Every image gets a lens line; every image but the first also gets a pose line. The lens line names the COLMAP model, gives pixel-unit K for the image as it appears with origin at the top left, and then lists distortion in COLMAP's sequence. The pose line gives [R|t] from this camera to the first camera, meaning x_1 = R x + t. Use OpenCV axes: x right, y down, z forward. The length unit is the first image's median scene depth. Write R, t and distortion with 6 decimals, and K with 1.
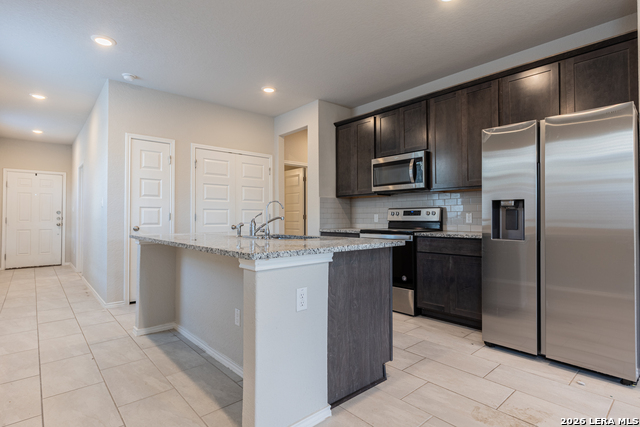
lens RADIAL K [[323.1, 0, 320.0], [0, 323.1, 213.5], [0, 0, 1]] dist [-0.002927, -0.000095]
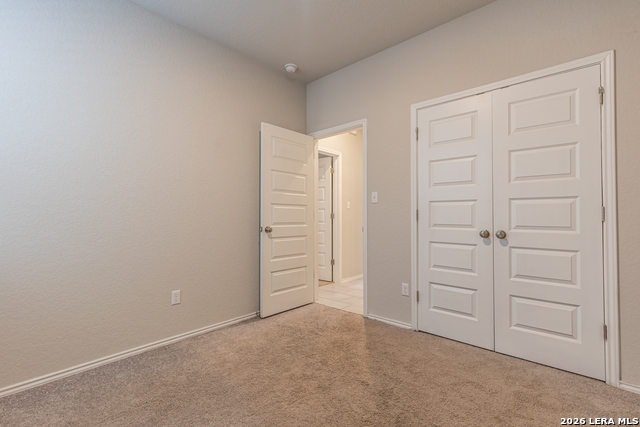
lens RADIAL K [[288.1, 0, 320.0], [0, 288.1, 213.5], [0, 0, 1]] dist [0.004489, 0.000721]
pose [[0.112949, -0.013732, -0.993506, 0.180608], [0.001142, 0.999906, -0.013690, 0.017636], [0.993600, 0.000411, 0.112954, 0.765699]]
